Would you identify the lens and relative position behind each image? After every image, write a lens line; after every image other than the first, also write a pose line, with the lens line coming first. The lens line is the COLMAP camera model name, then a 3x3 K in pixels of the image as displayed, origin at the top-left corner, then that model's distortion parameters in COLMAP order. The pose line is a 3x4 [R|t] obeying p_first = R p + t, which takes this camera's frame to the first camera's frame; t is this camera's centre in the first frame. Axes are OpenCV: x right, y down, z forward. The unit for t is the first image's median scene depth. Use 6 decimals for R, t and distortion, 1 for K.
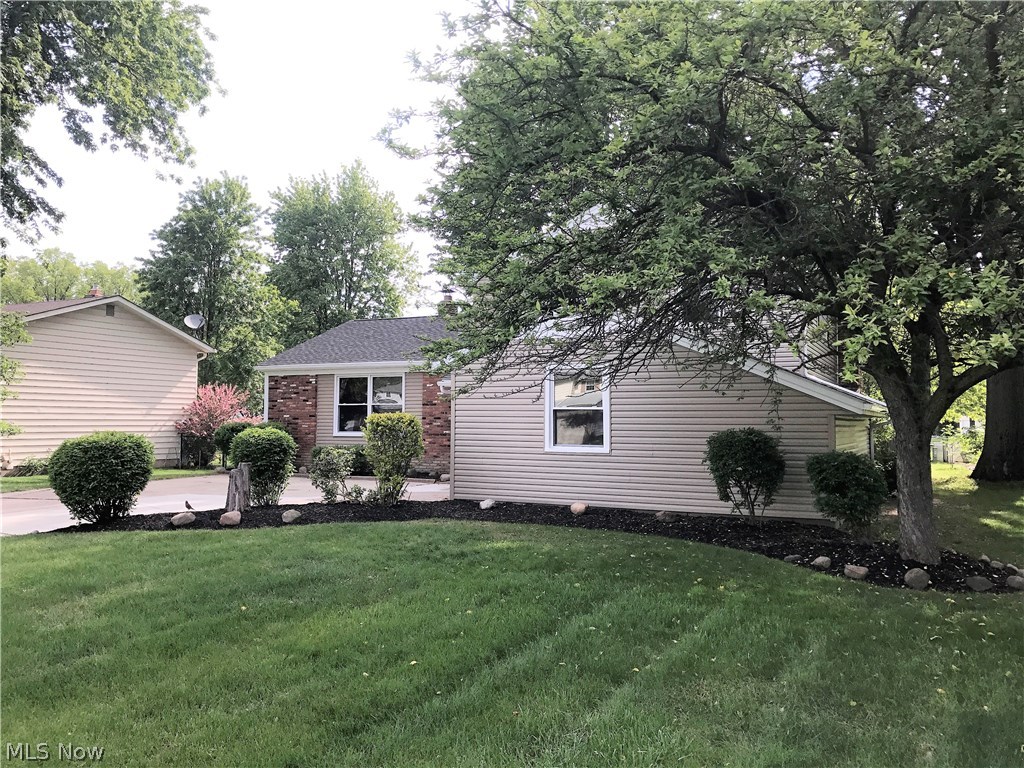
lens RADIAL K [[841.4, 0, 511.4], [0, 841.4, 375.0], [0, 0, 1]] dist [0.026183, 0.007235]
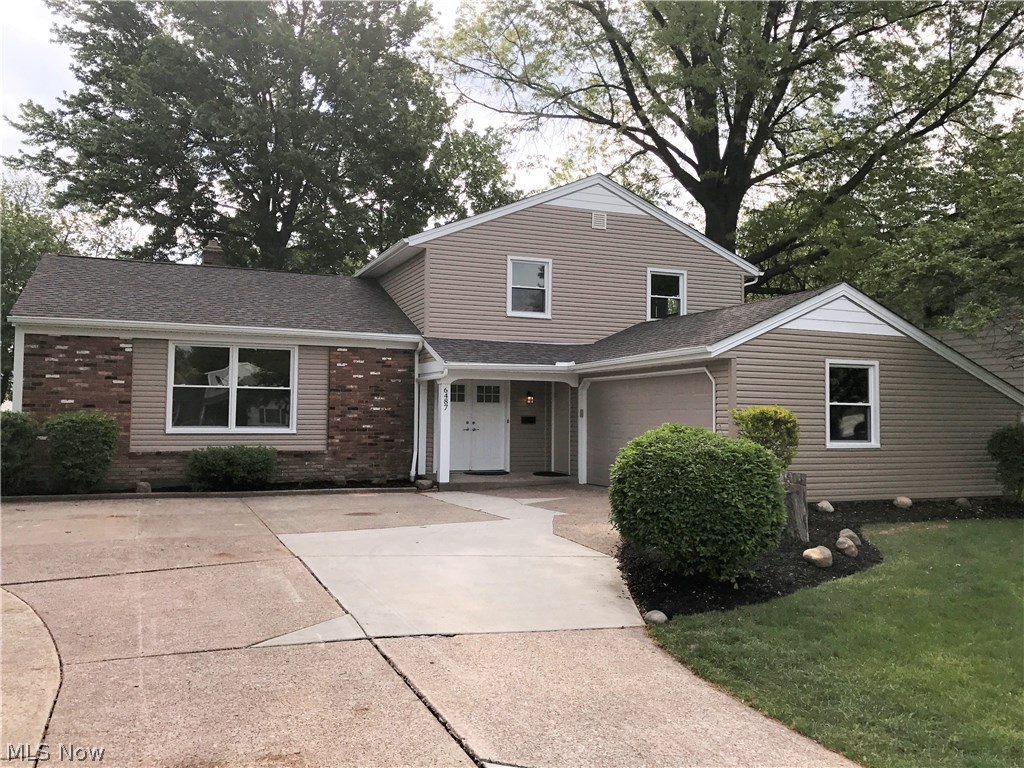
lens RADIAL K [[842.2, 0, 510.8], [0, 842.2, 376.2], [0, 0, 1]] dist [0.076950, -0.100738]
pose [[0.653876, 0.041596, 0.755458, -0.568945], [-0.050652, 0.998654, -0.011145, 0.022962], [-0.754905, -0.030978, 0.655103, 0.383024]]
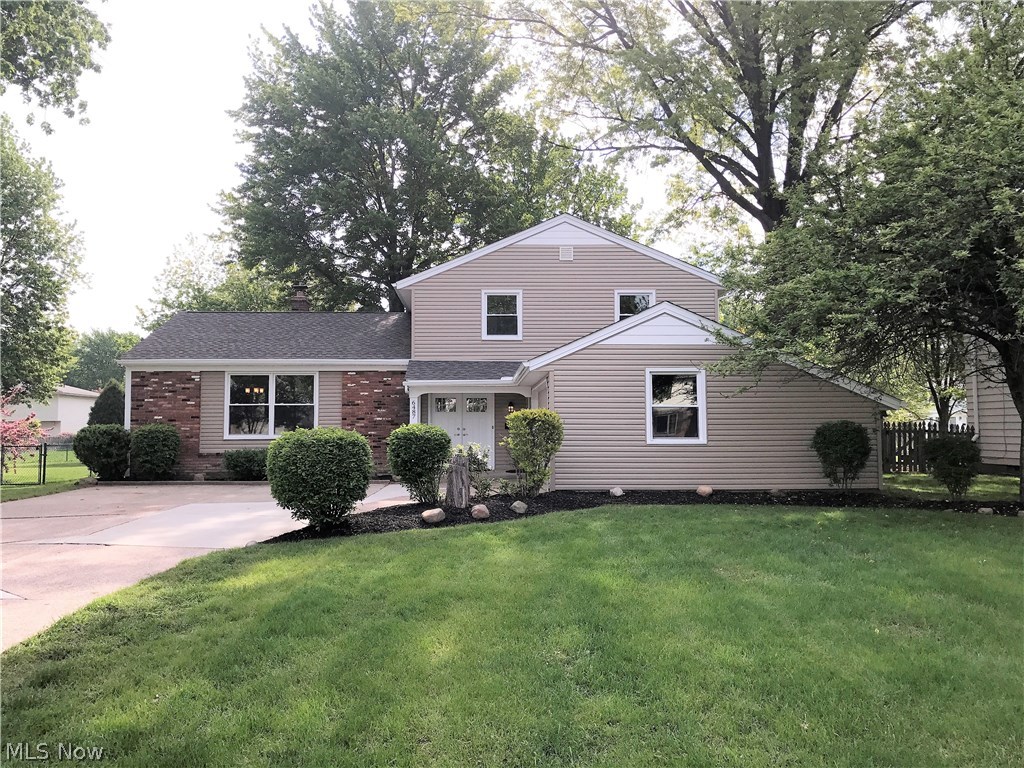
lens RADIAL K [[842.2, 0, 510.8], [0, 842.2, 376.2], [0, 0, 1]] dist [0.076950, -0.100738]
pose [[0.872022, 0.025831, 0.488785, -0.412126], [-0.021208, 0.999663, -0.014993, 0.012518], [-0.489007, 0.002708, 0.872276, 0.056010]]
